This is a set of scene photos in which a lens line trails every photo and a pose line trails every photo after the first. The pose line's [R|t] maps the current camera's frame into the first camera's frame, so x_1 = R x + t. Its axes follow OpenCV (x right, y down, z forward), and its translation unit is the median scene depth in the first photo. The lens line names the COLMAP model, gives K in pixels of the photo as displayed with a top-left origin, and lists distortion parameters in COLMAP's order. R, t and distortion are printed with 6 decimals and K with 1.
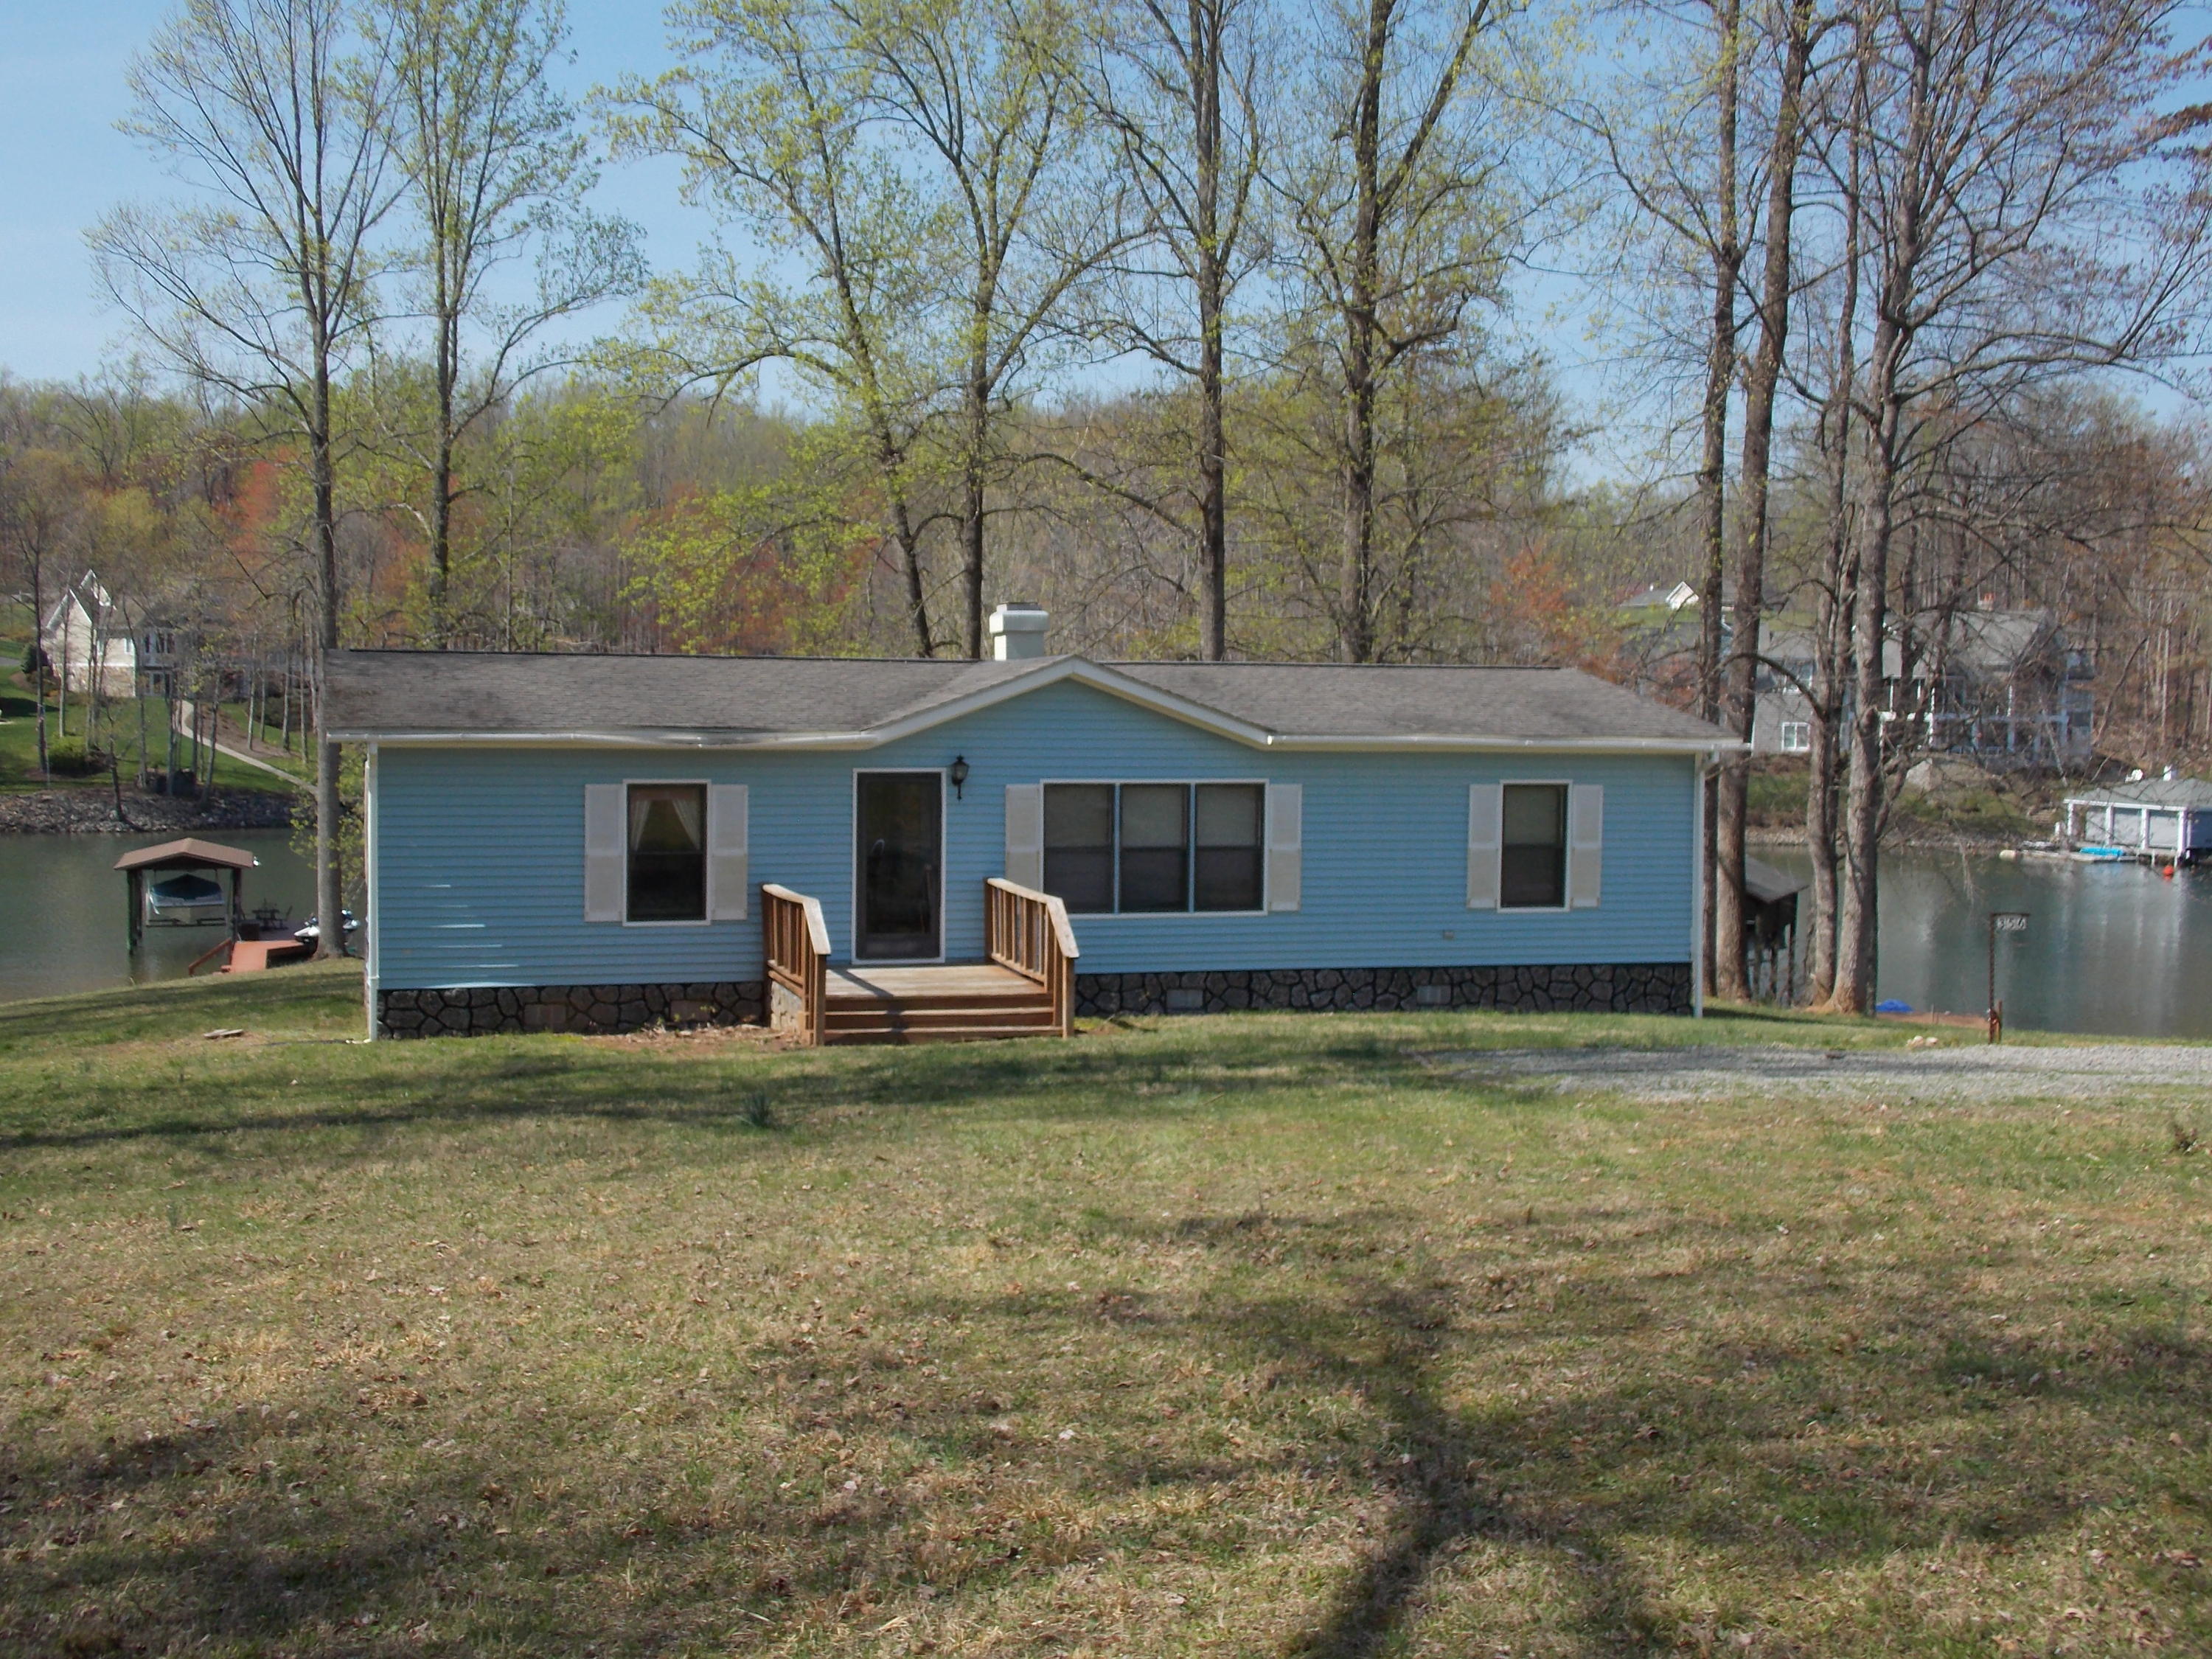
lens RADIAL K [[2411.5, 0, 1084.9], [0, 2411.5, 830.3], [0, 0, 1]] dist [0.028113, 0.000000]
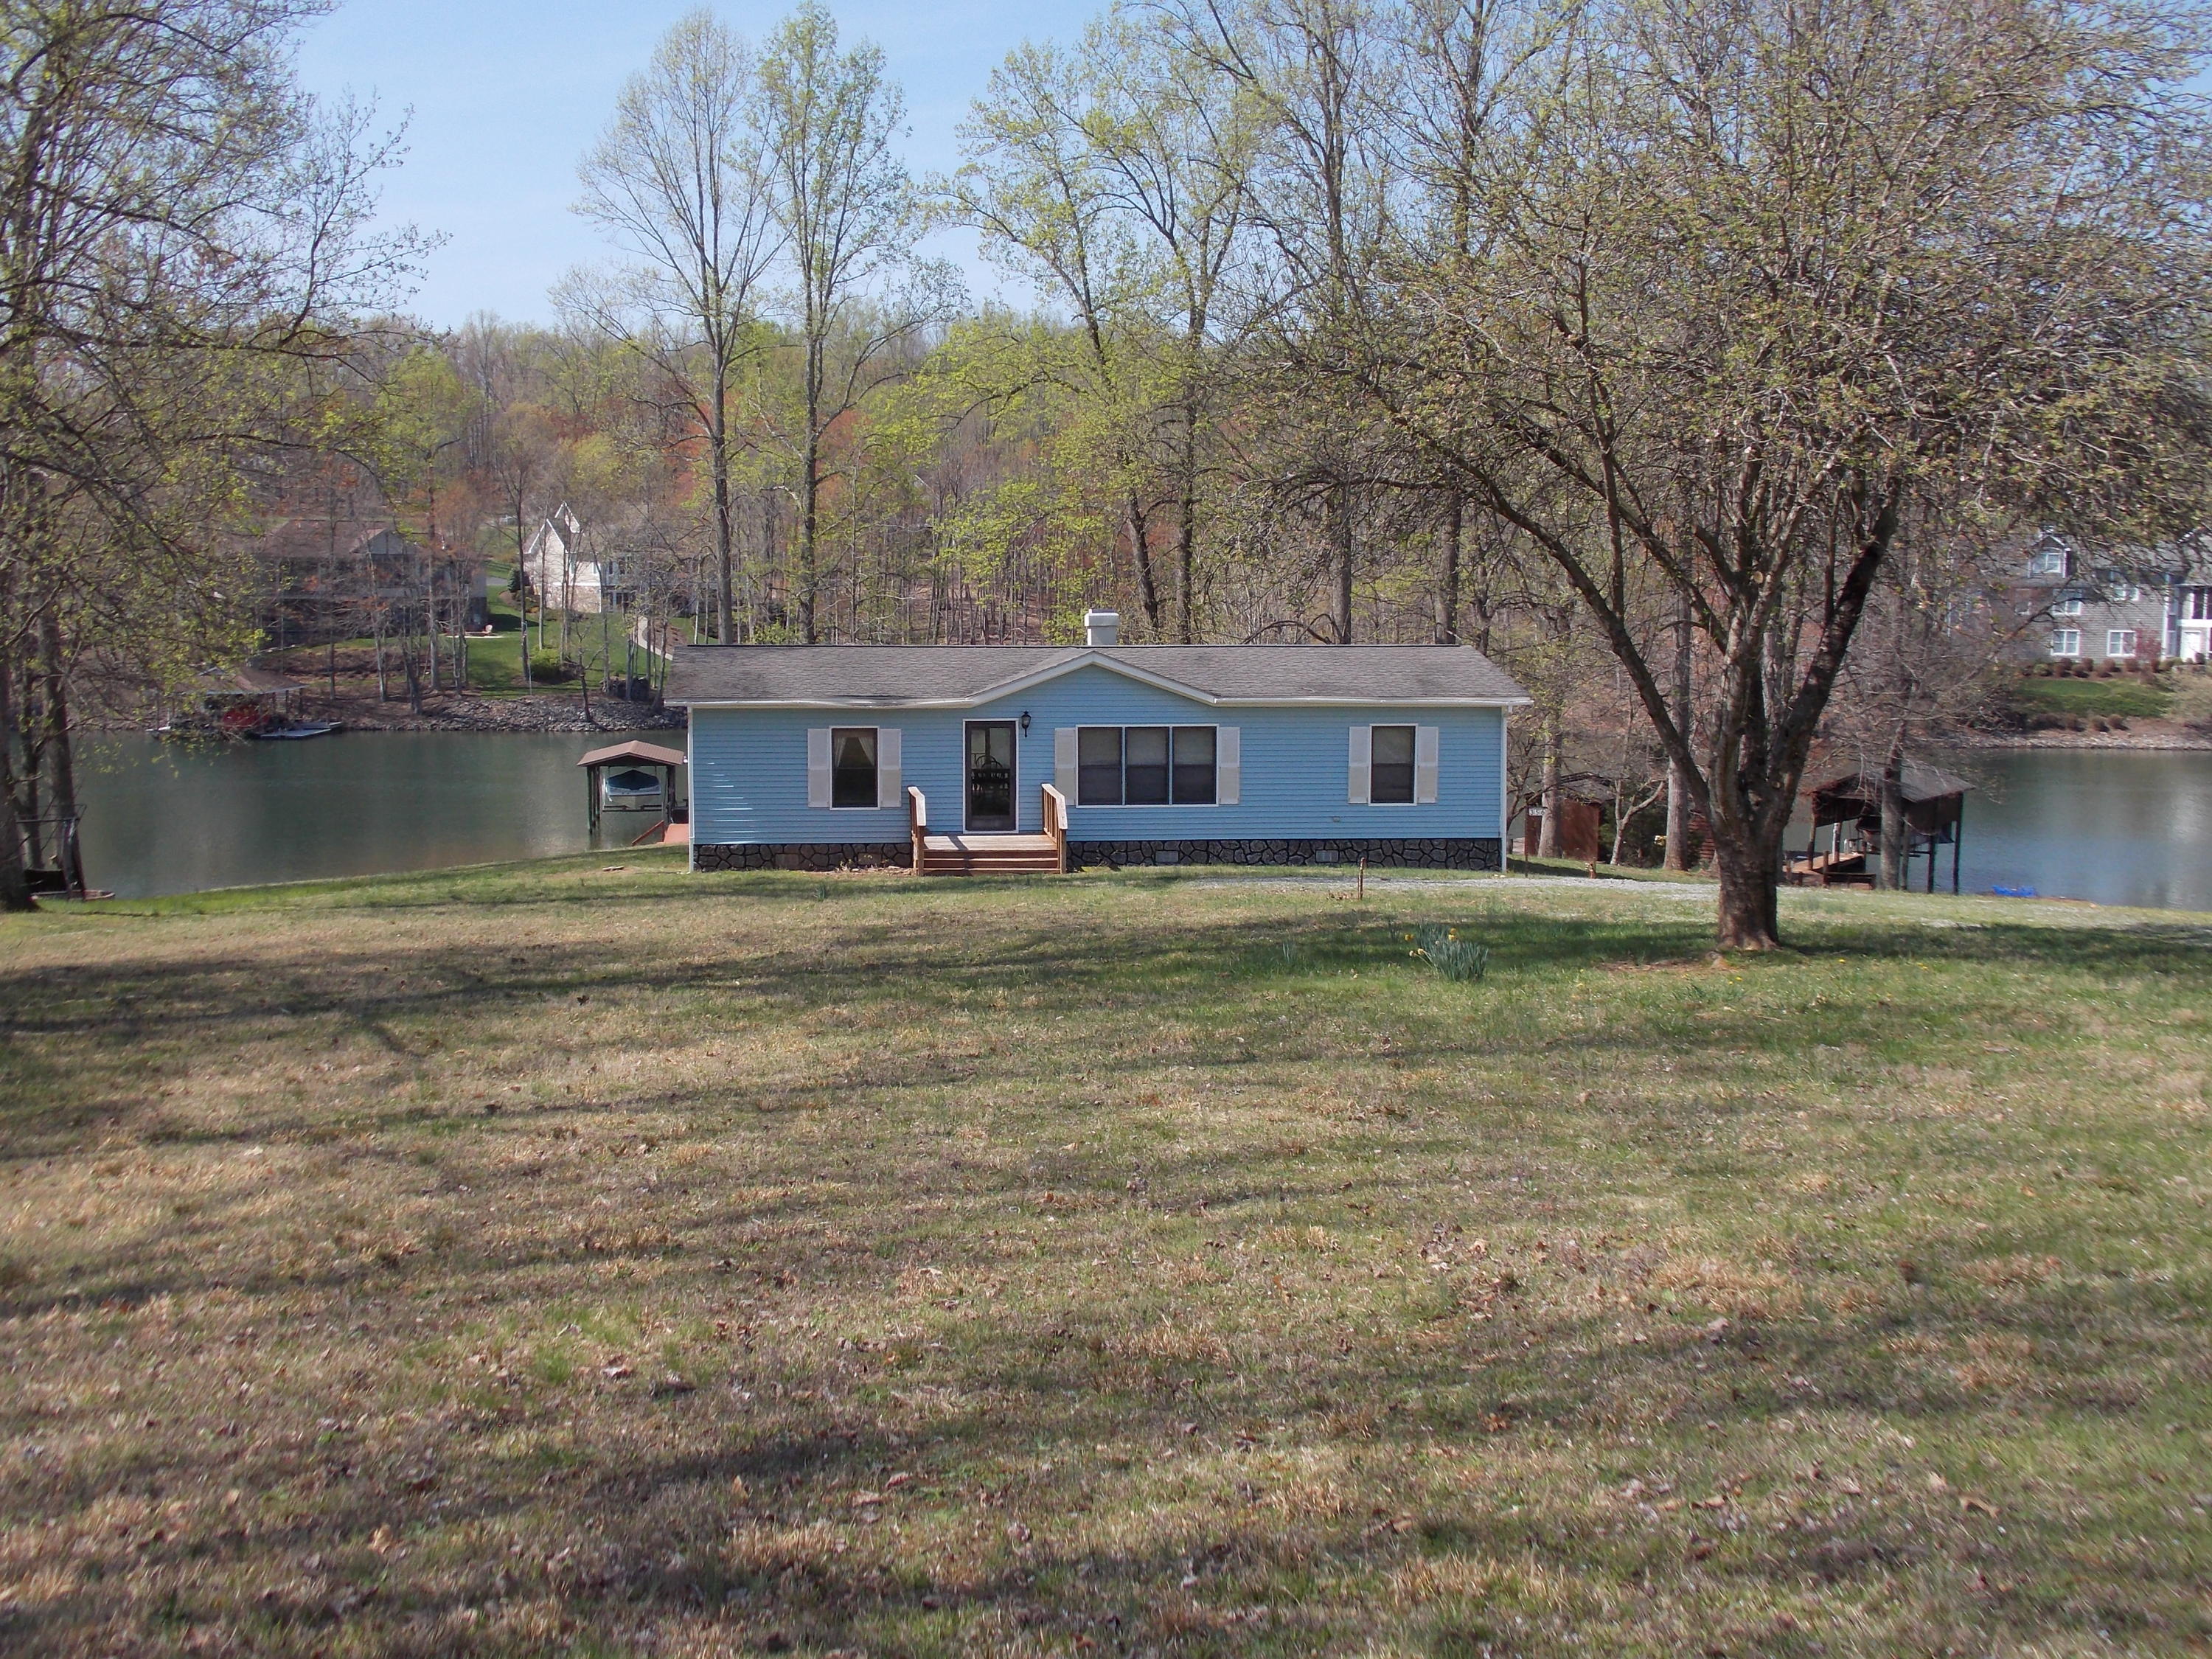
lens RADIAL K [[2411.5, 0, 1118.4], [0, 2411.5, 835.5], [0, 0, 1]] dist [0.028113, 0.000000]
pose [[0.986076, 0.009838, -0.166003, 0.280301], [-0.002106, 0.998907, 0.046688, -0.021850], [0.166281, -0.045688, 0.985019, -0.631287]]
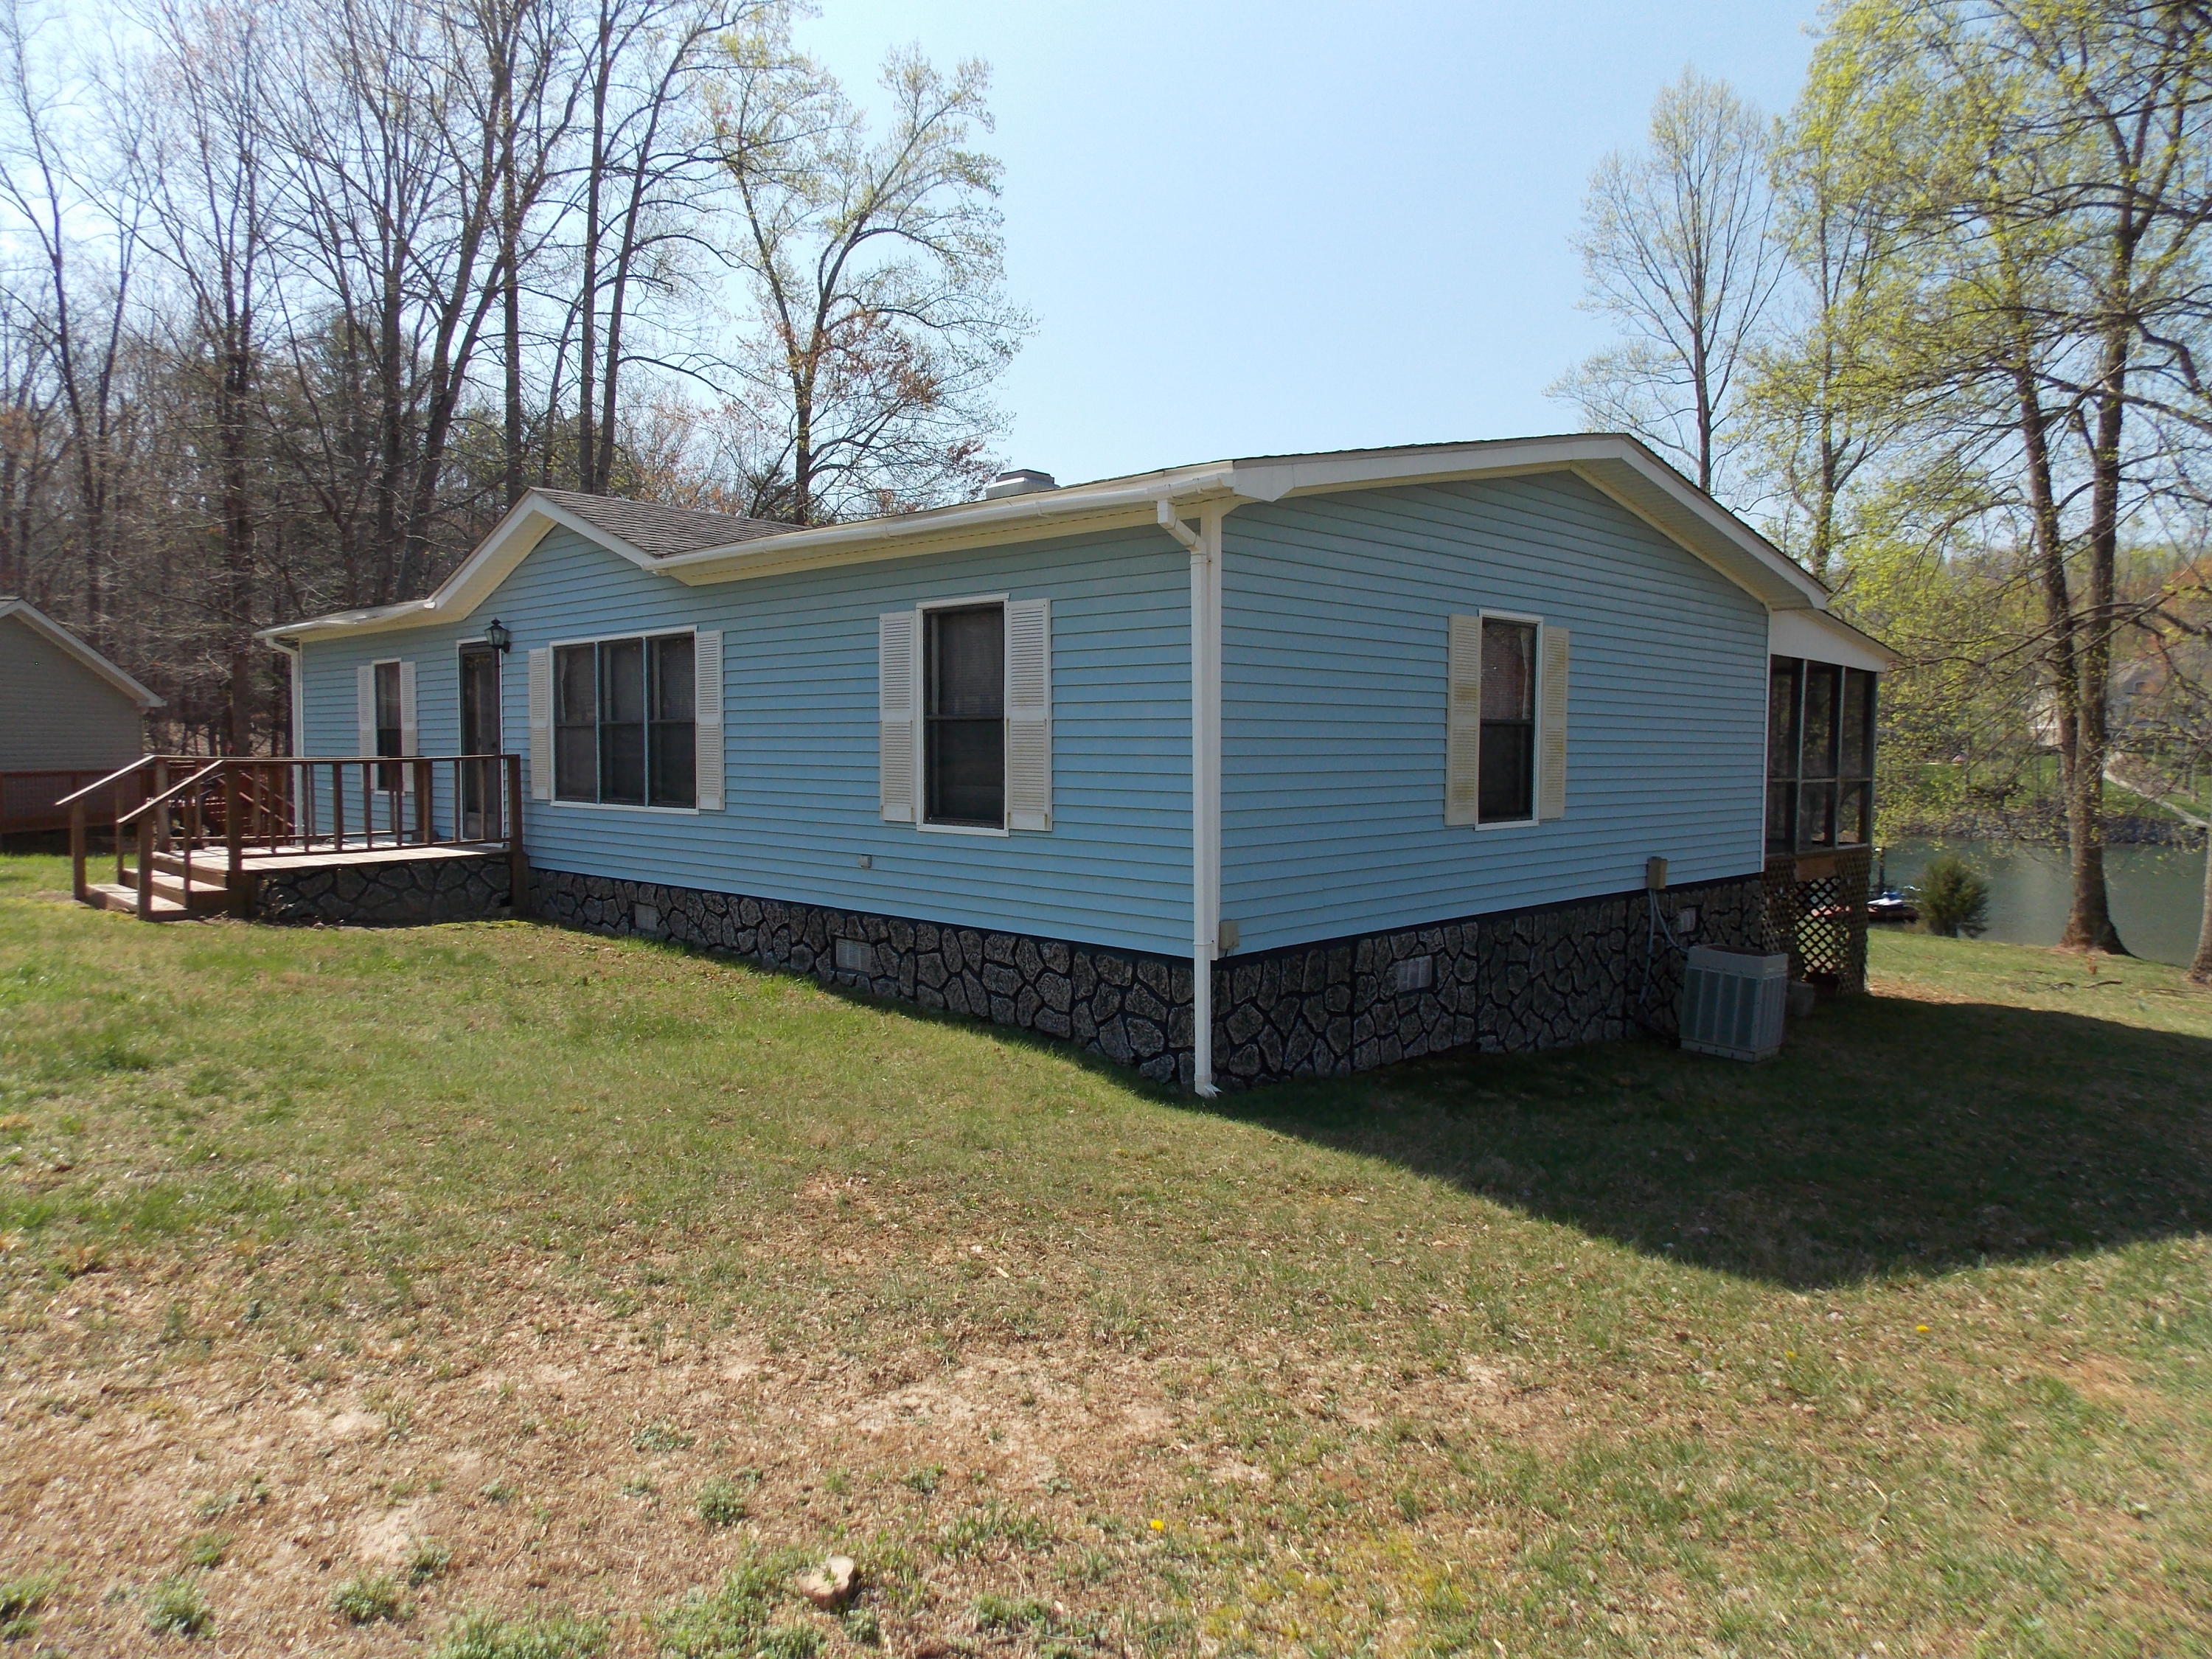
lens RADIAL K [[1462.0, 0, 1124.5], [0, 1462.0, 833.0], [0, 0, 1]] dist [0.002113, 0.001642]
pose [[0.507516, 0.042436, -0.860597, 0.515537], [-0.043419, 0.998777, 0.023644, 0.024788], [0.860548, 0.025366, 0.508738, 0.882406]]
